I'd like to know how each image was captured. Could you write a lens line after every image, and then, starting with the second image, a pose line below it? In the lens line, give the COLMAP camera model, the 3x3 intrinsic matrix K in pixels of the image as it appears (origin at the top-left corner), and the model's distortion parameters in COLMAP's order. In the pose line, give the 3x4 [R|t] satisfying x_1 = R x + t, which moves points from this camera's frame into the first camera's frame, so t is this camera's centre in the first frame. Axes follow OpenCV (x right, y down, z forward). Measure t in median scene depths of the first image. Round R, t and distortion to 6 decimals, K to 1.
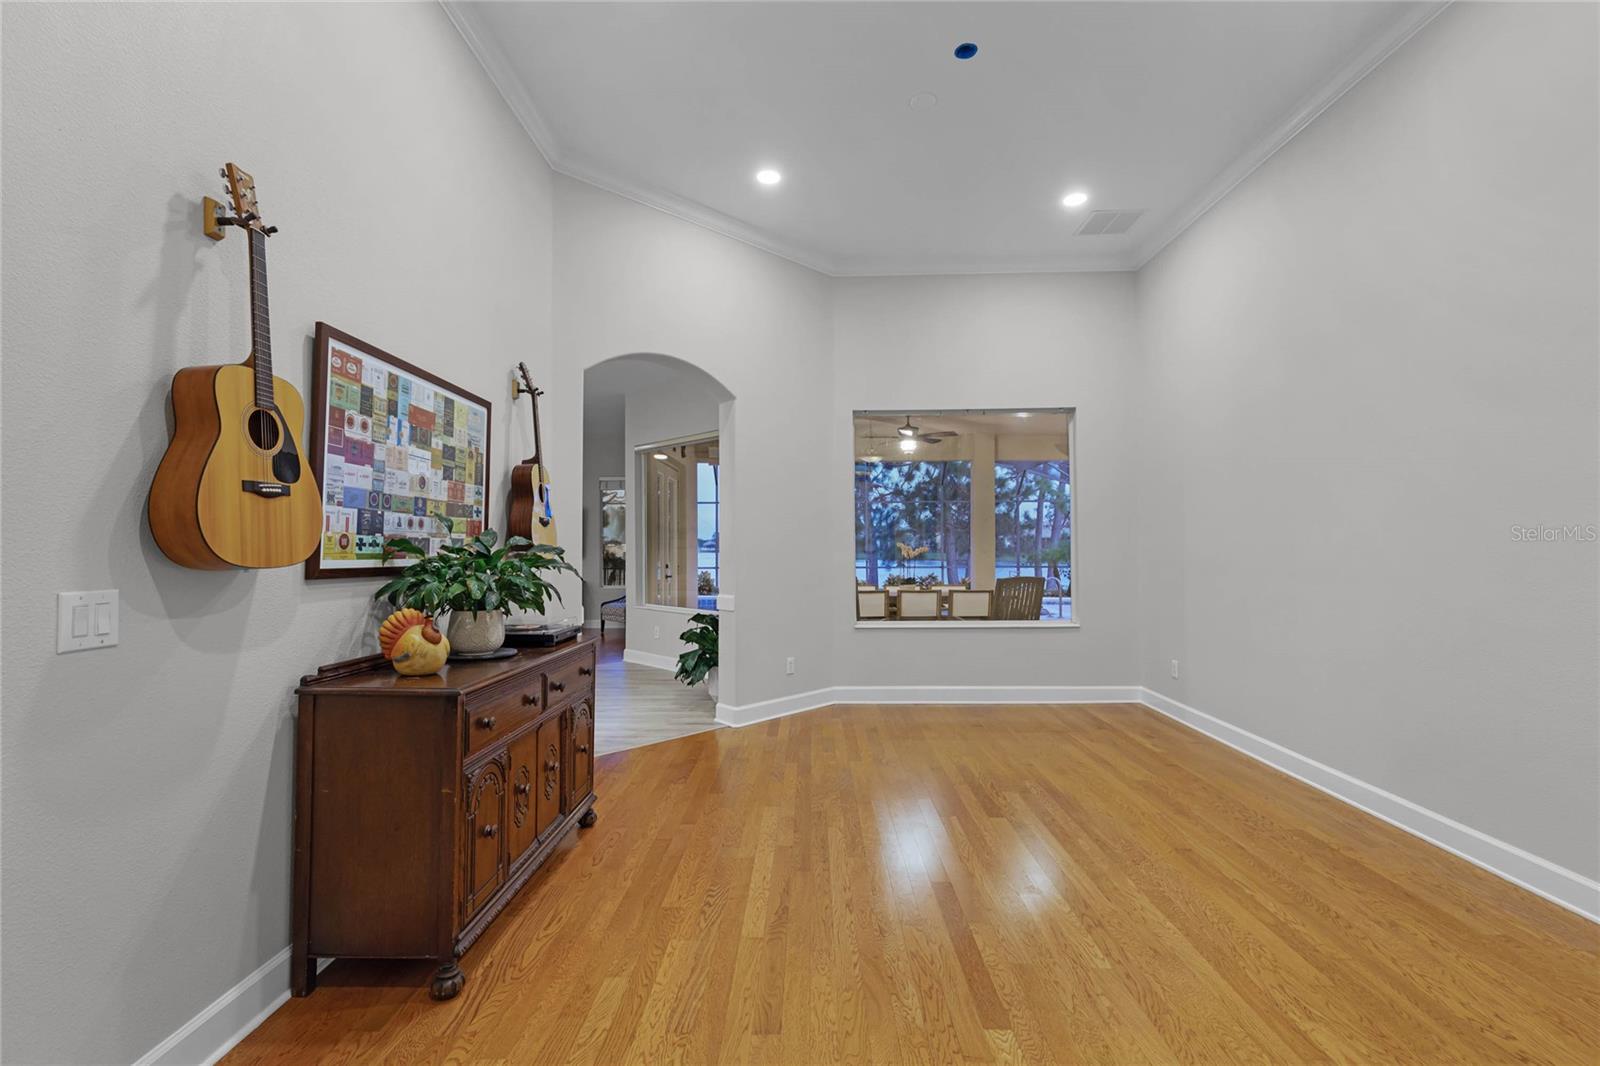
lens RADIAL K [[709.8, 0, 799.7], [0, 709.8, 532.4], [0, 0, 1]] dist [0.001409, 0.000016]
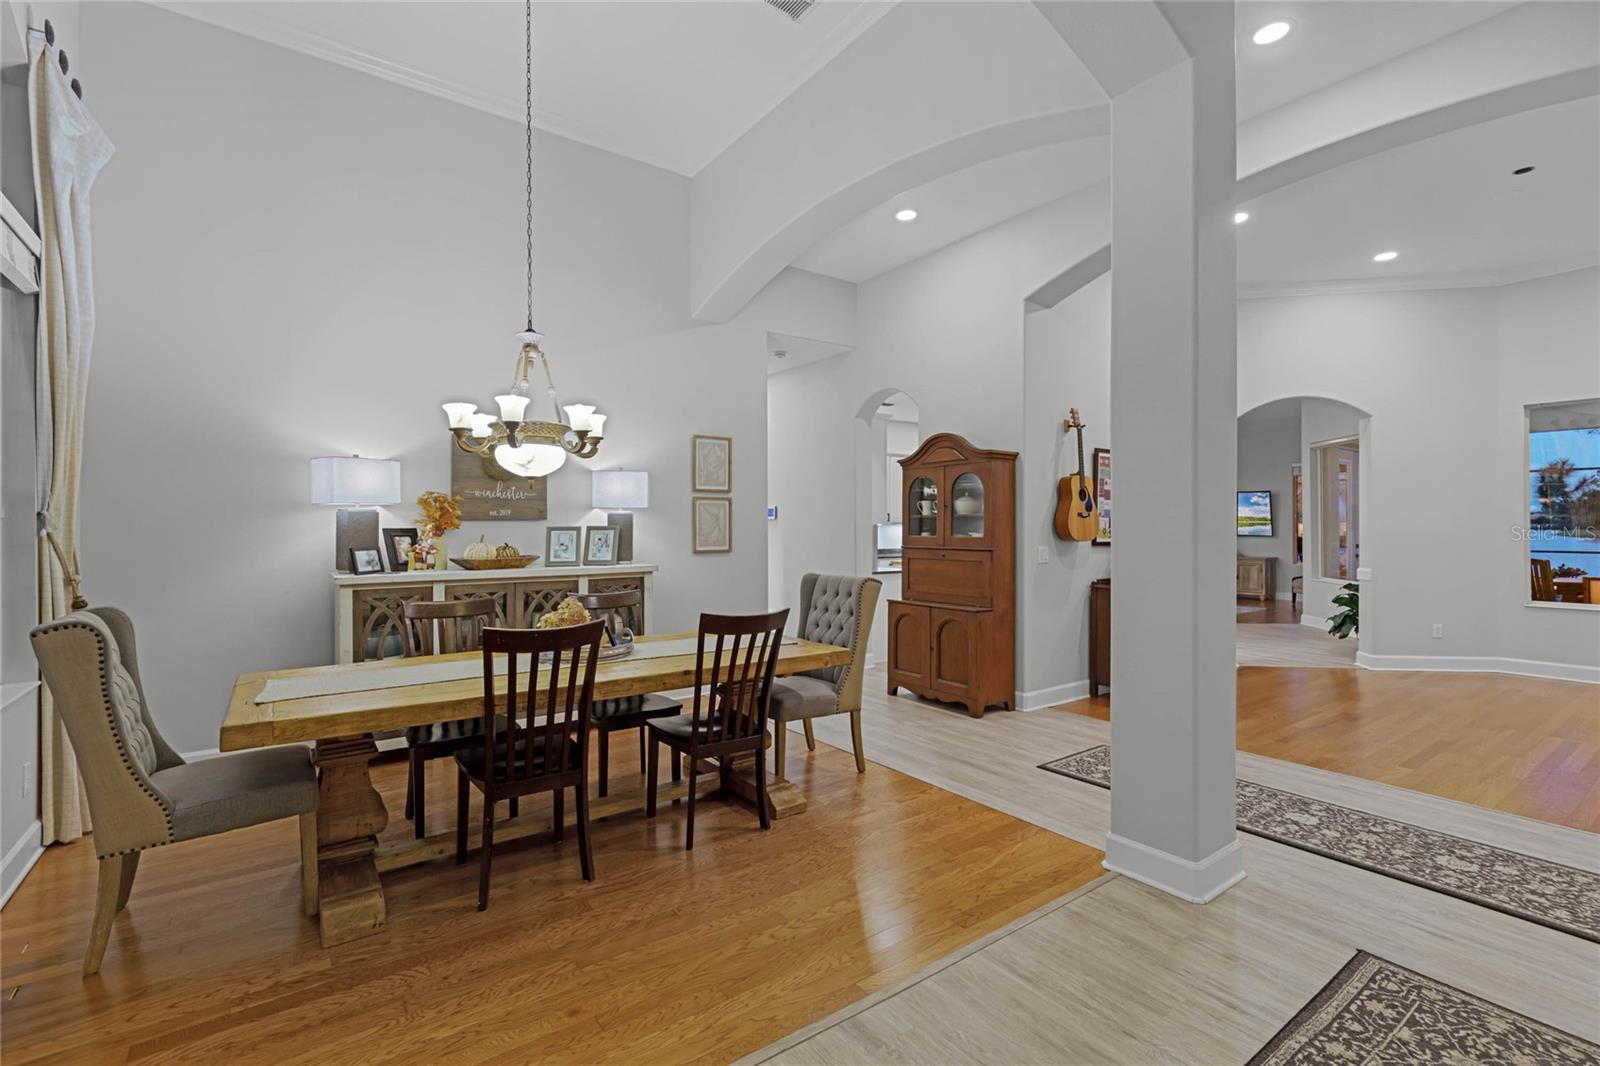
lens RADIAL K [[717.6, 0, 798.3], [0, 717.6, 527.3], [0, 0, 1]] dist [0.000742, 0.000058]
pose [[0.599435, 0.003047, -0.800417, 0.683399], [0.018296, 0.999679, 0.017507, -0.060205], [0.800214, -0.025139, 0.599188, -1.279965]]
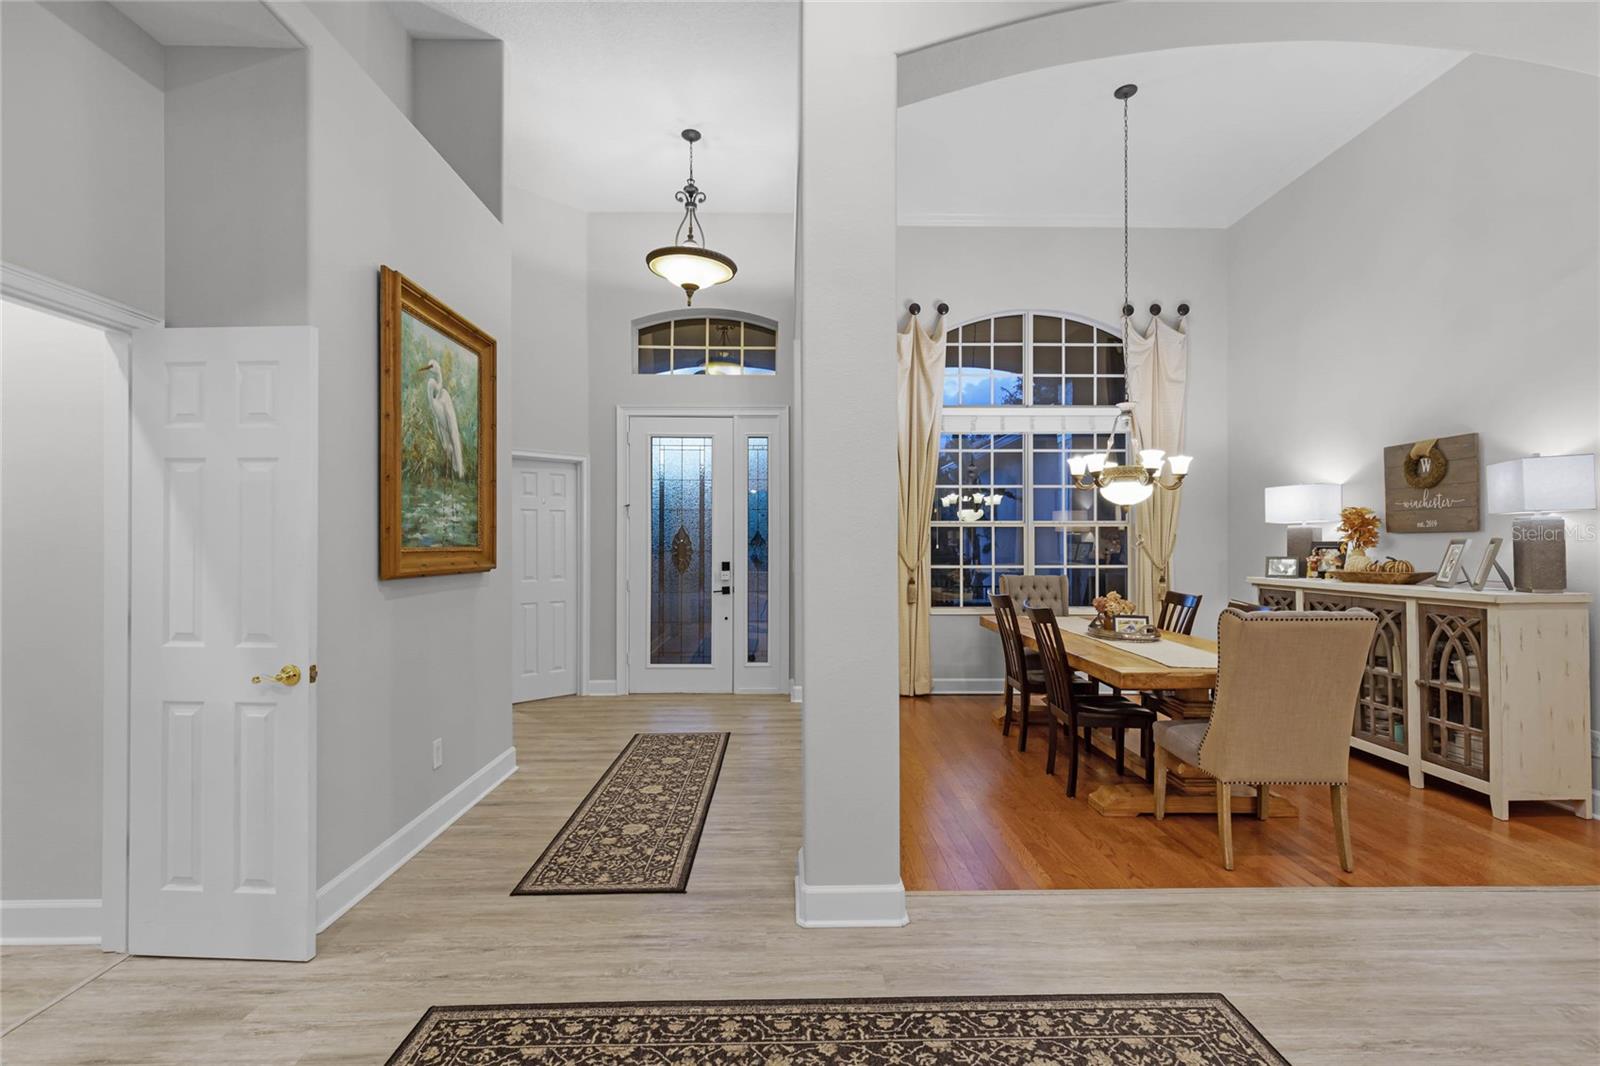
lens RADIAL K [[717.8, 0, 799.1], [0, 717.8, 540.1], [0, 0, 1]] dist [0.004113, -0.000123]
pose [[-0.999456, 0.004087, -0.032729, 0.240523], [0.005008, 0.999593, -0.028087, 0.000265], [0.032601, -0.028236, -0.999070, 0.945321]]
